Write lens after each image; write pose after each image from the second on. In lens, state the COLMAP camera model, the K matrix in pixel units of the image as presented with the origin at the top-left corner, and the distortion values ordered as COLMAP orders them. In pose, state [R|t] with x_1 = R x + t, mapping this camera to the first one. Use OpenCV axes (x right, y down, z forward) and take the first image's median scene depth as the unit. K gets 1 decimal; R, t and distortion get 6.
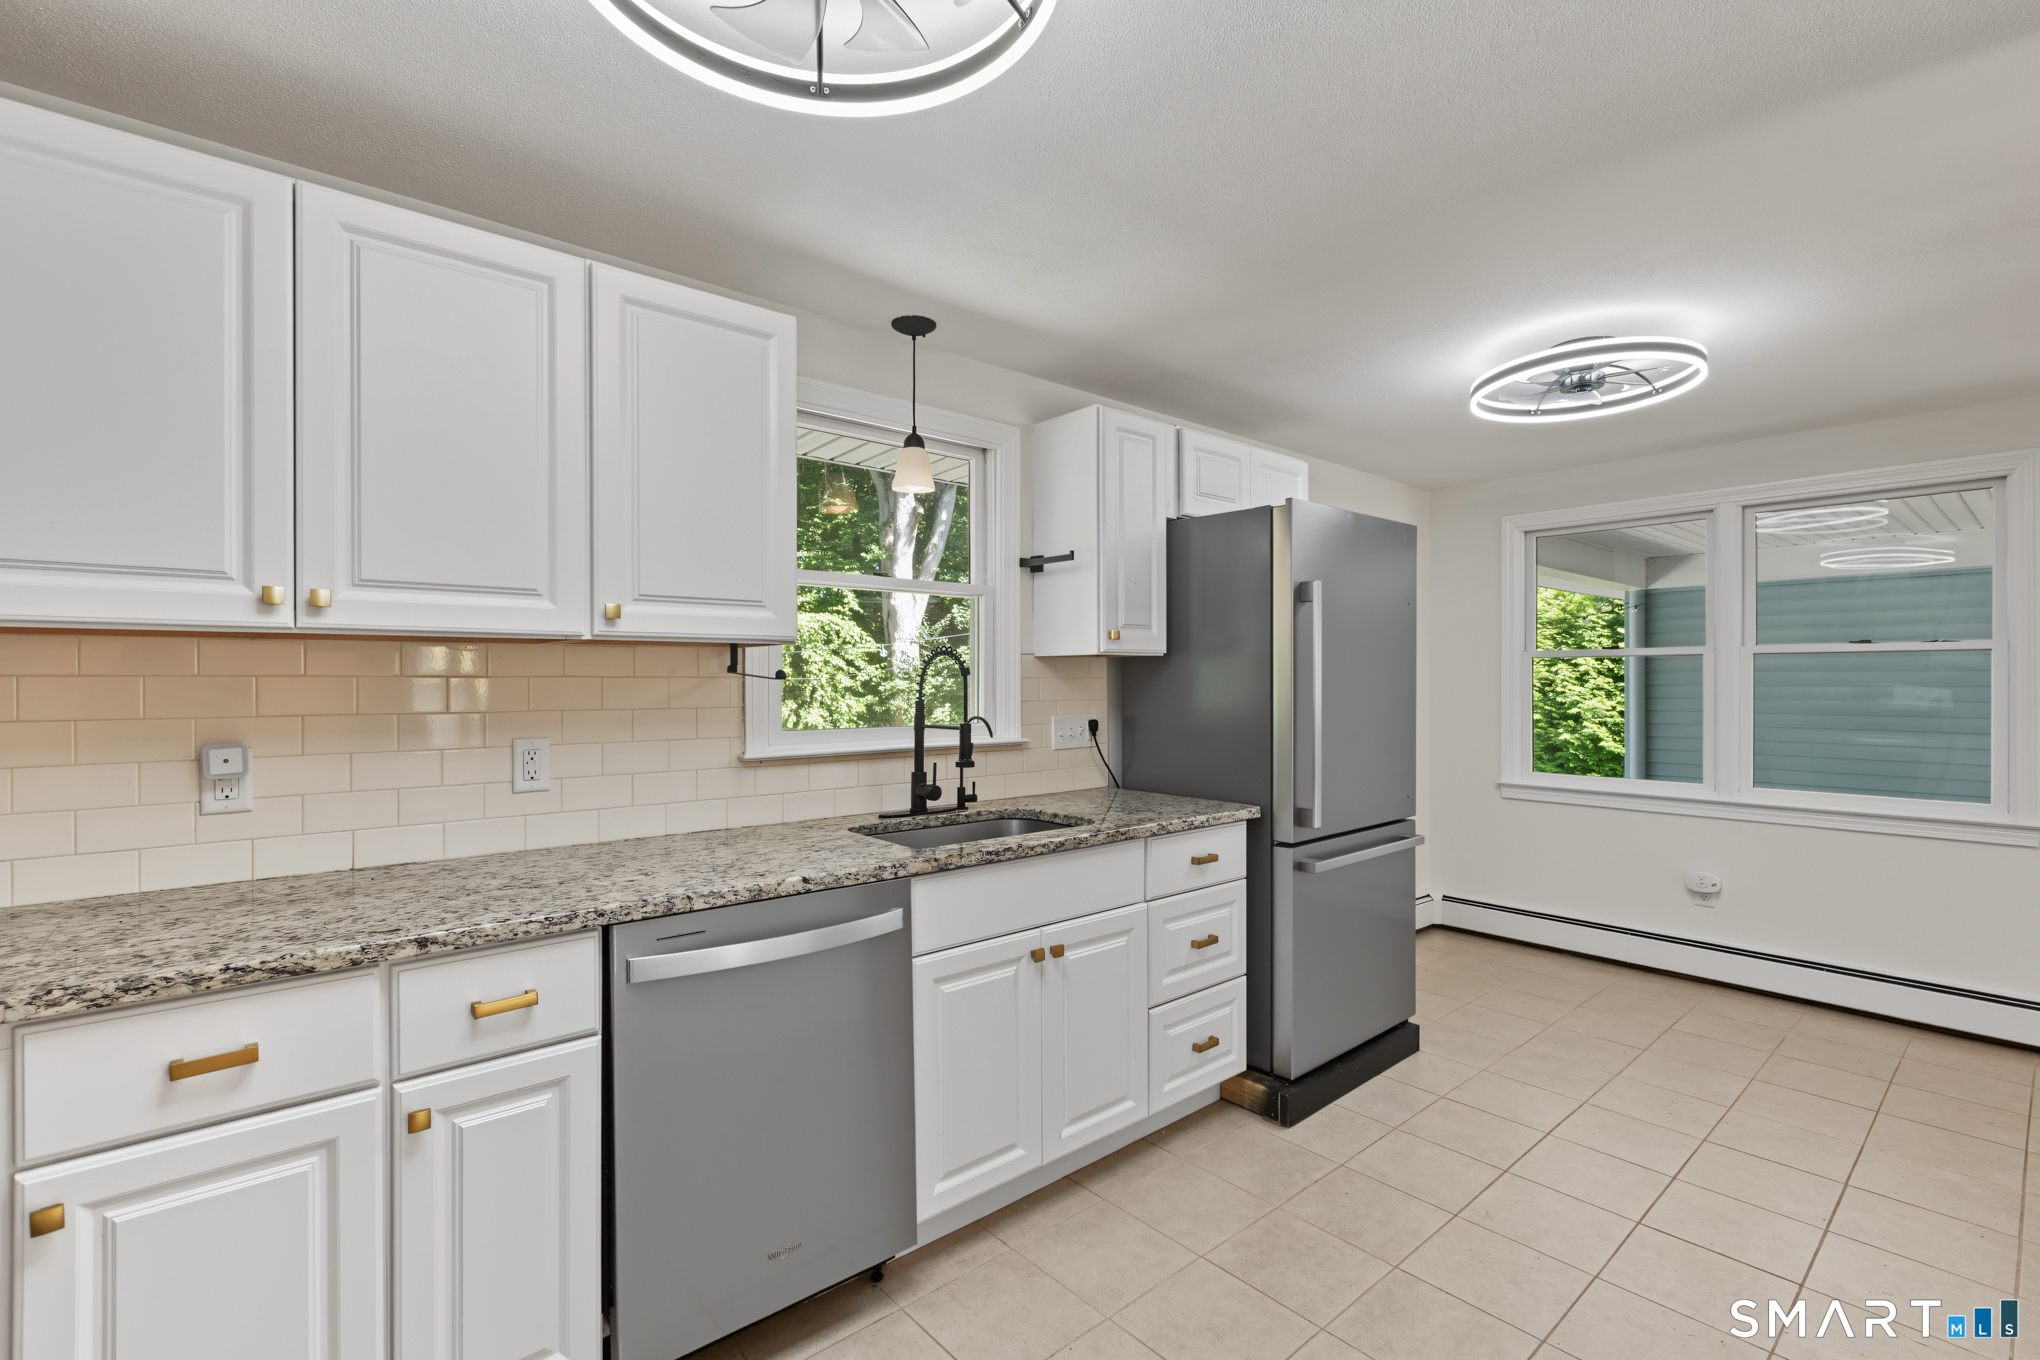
lens RADIAL K [[913.5, 0, 1017.7], [0, 913.5, 690.2], [0, 0, 1]] dist [-0.000485, 0.000272]
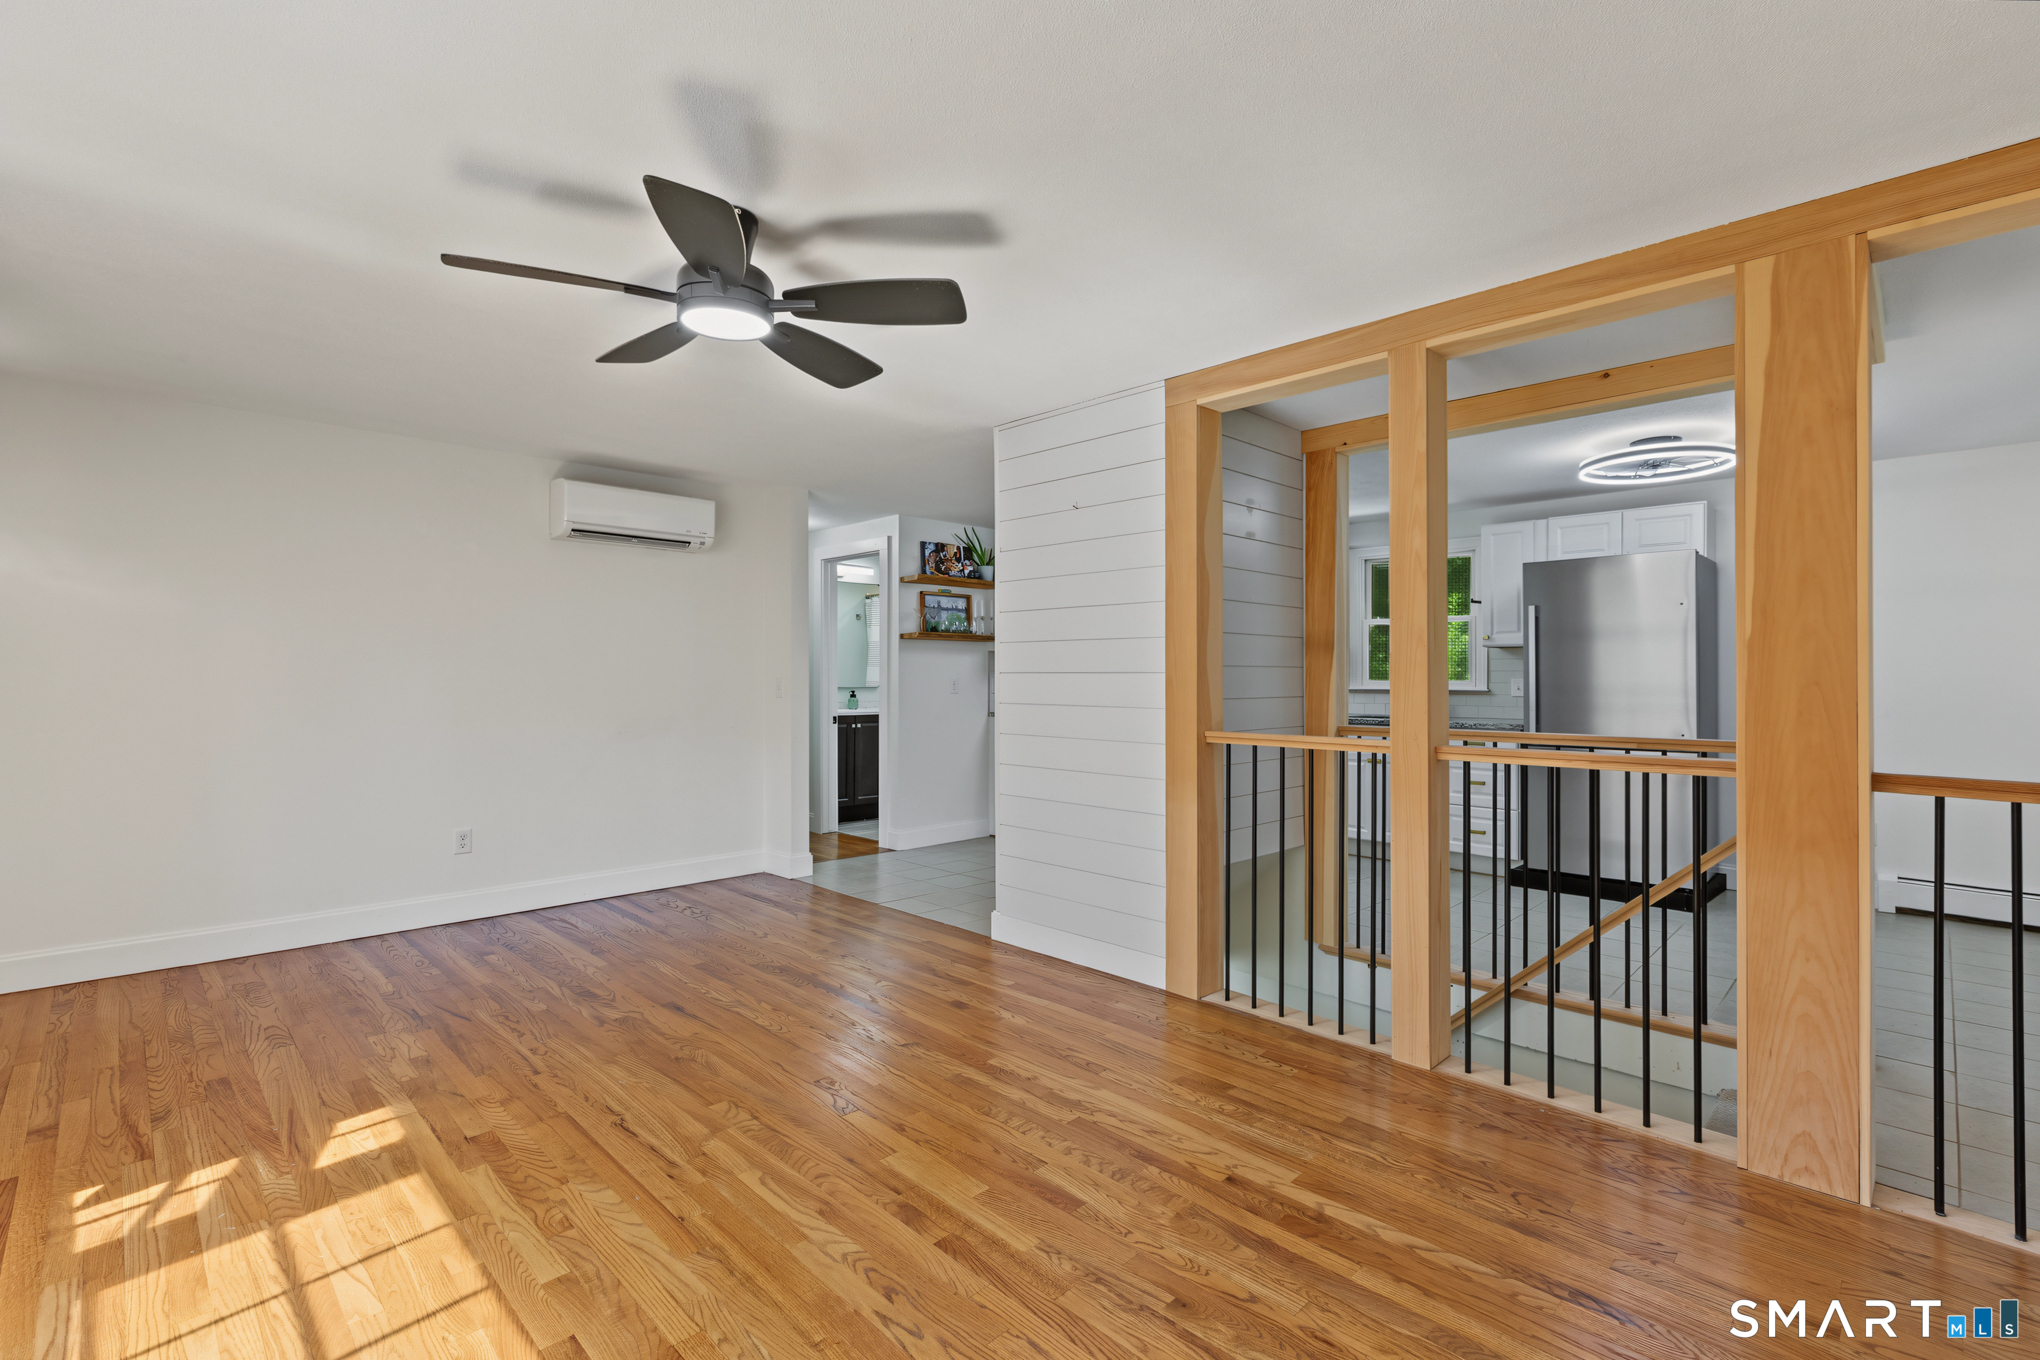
lens RADIAL K [[921.3, 0, 1010.8], [0, 921.3, 669.6], [0, 0, 1]] dist [0.002888, -0.000640]
pose [[0.067863, -0.007399, -0.997667, 2.696225], [-0.010386, 0.999913, -0.008122, 0.055170], [0.997641, 0.010913, 0.067780, -0.257512]]
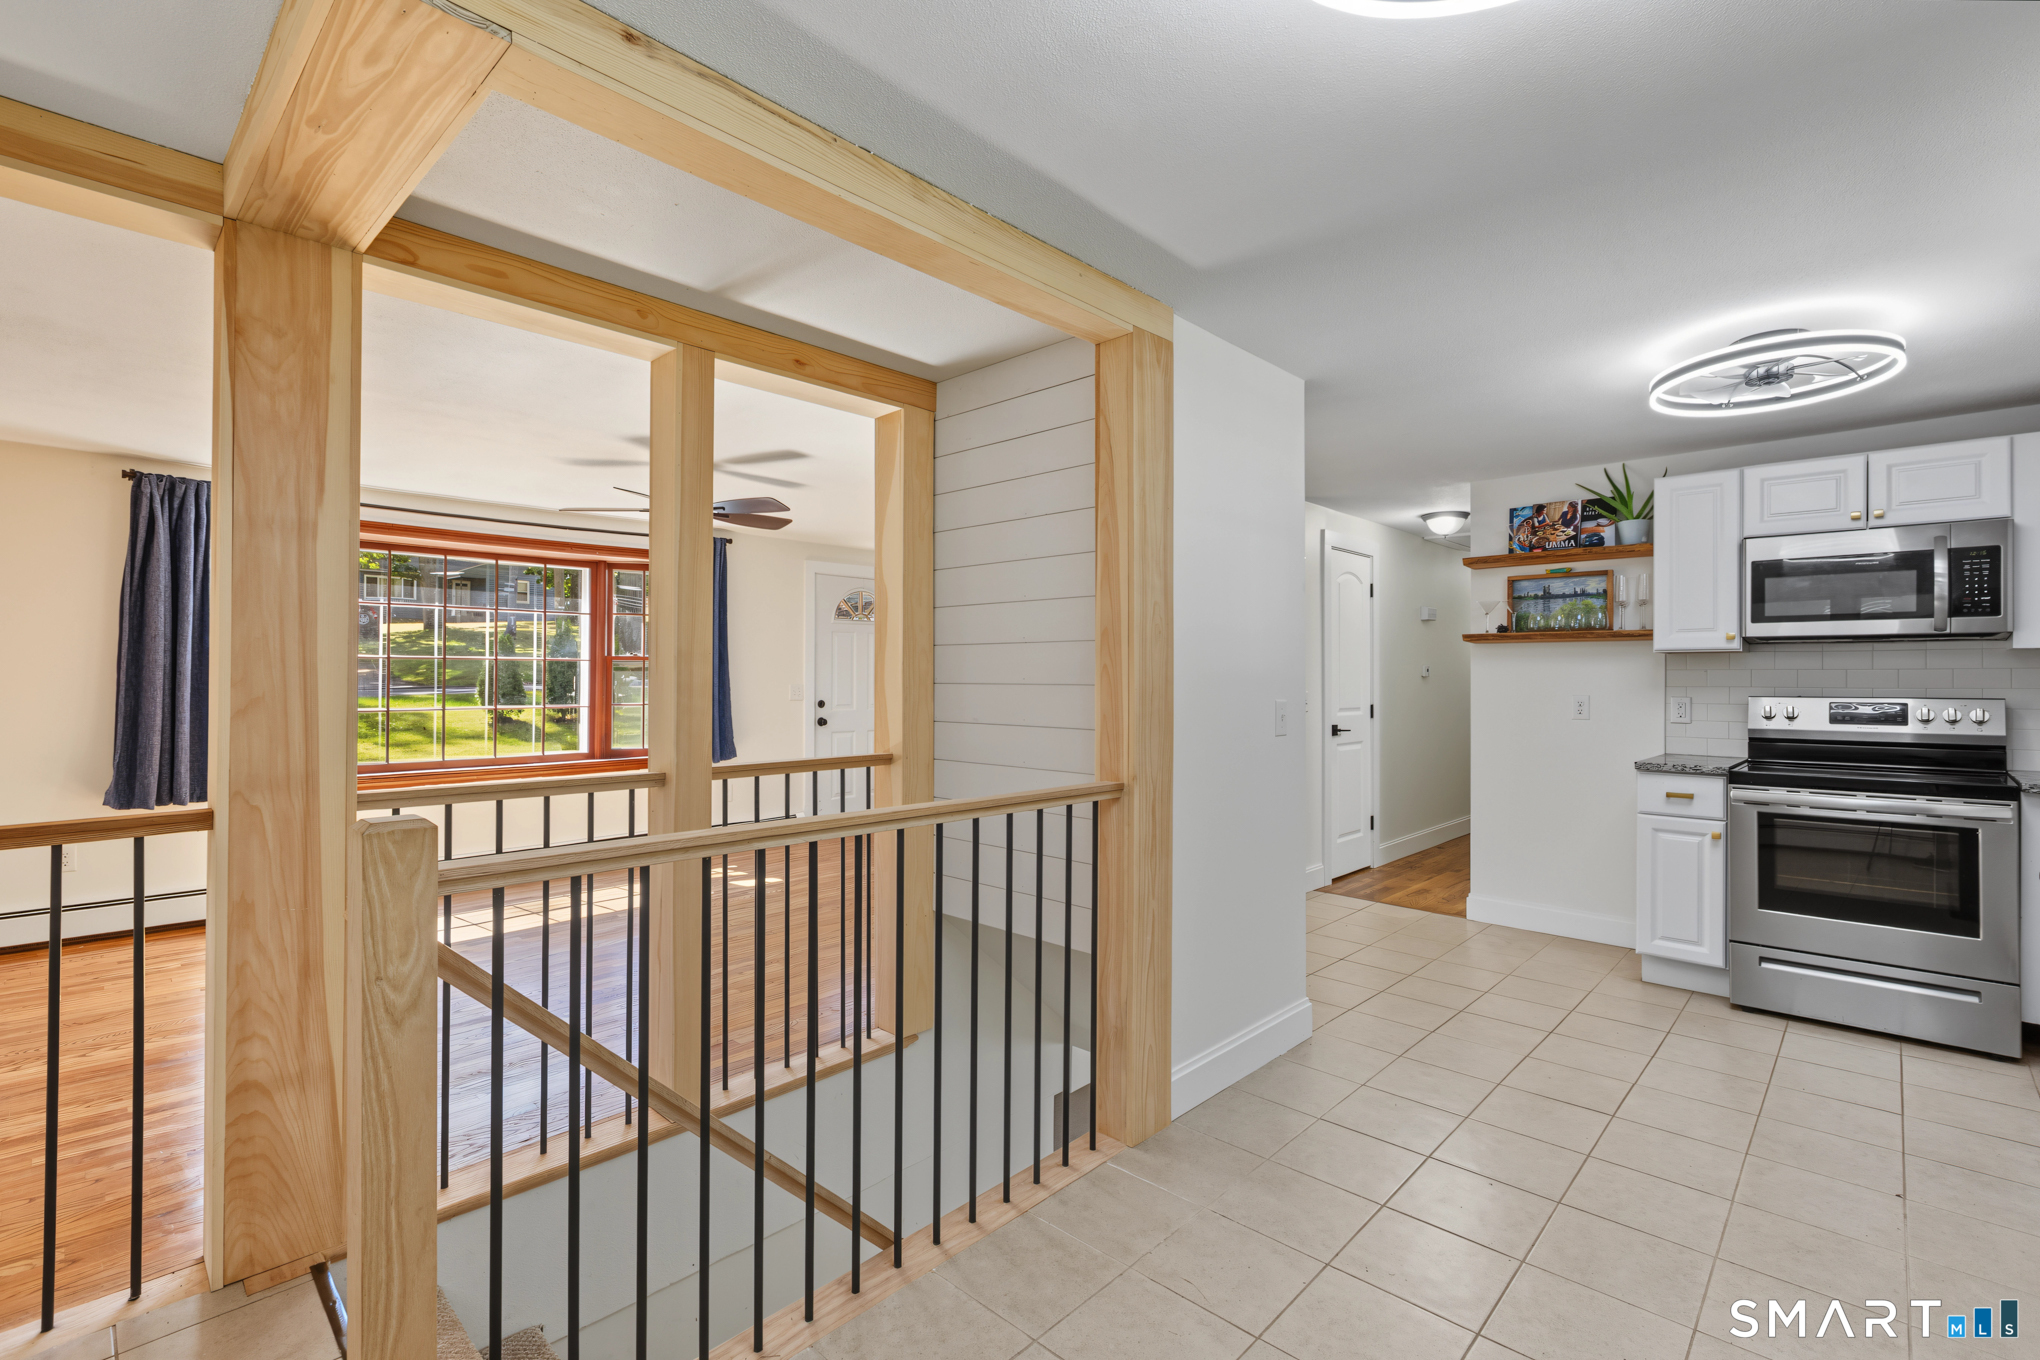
lens RADIAL K [[921.3, 0, 1010.8], [0, 921.3, 669.6], [0, 0, 1]] dist [0.002888, -0.000640]
pose [[-0.995197, -0.006404, -0.097687, 1.088982], [-0.006519, 0.999978, 0.000856, 0.005539], [0.097680, 0.001489, -0.995217, 1.711901]]
